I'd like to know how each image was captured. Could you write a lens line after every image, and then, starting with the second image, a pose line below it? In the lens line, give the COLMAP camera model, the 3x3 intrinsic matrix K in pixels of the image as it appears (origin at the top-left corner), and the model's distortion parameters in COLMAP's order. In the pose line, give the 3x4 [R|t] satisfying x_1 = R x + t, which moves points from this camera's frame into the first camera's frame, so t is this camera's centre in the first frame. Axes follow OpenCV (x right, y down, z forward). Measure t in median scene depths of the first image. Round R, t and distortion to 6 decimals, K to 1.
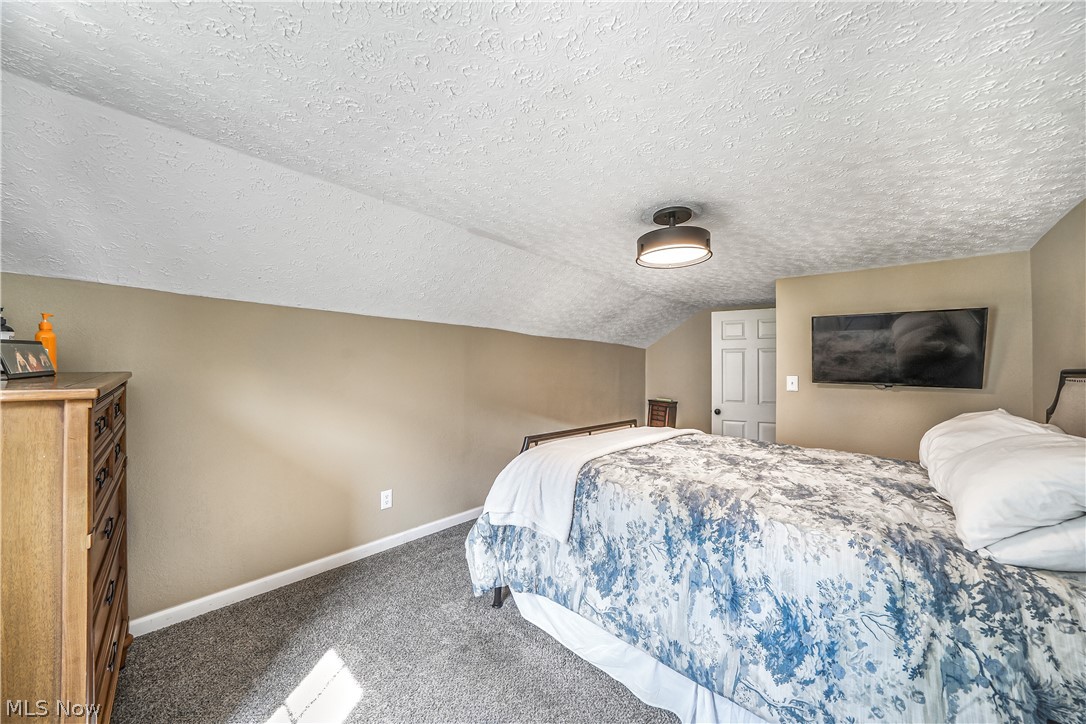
lens RADIAL K [[352.6, 0, 543.0], [0, 352.6, 362.0], [0, 0, 1]] dist [-0.000076, -0.000167]
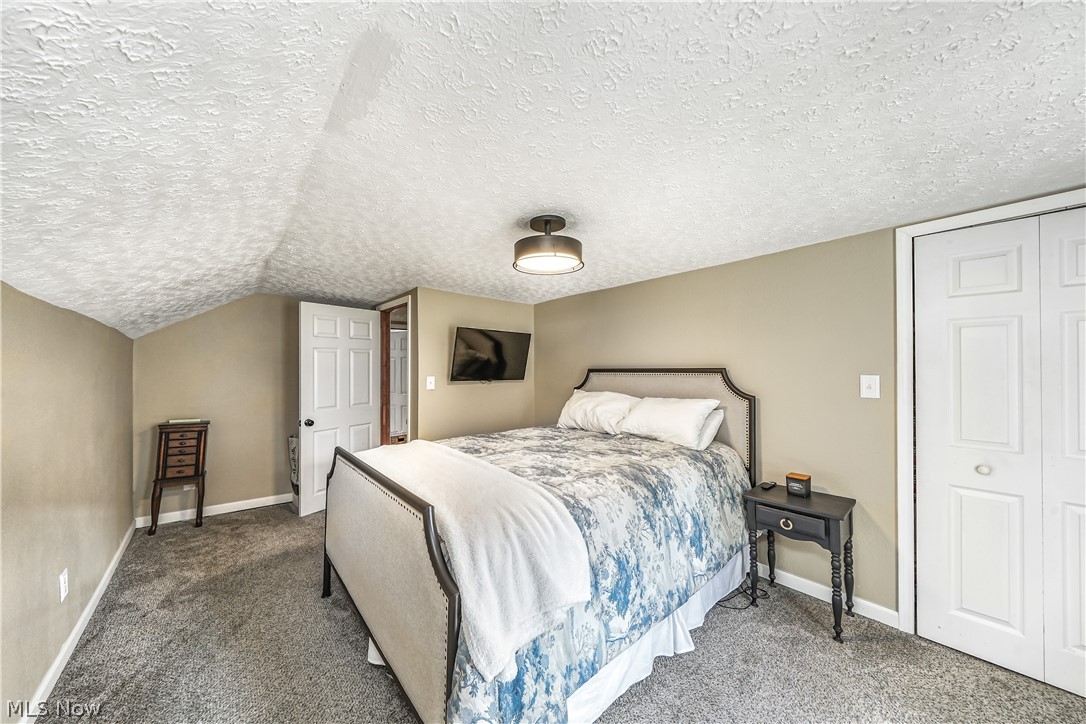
lens RADIAL K [[352.6, 0, 543.0], [0, 352.6, 362.0], [0, 0, 1]] dist [-0.000076, -0.000167]
pose [[0.164571, 0.005318, 0.986351, -0.813091], [-0.006851, 0.999968, -0.004249, -0.011437], [-0.986341, -0.006058, 0.164602, 1.074751]]
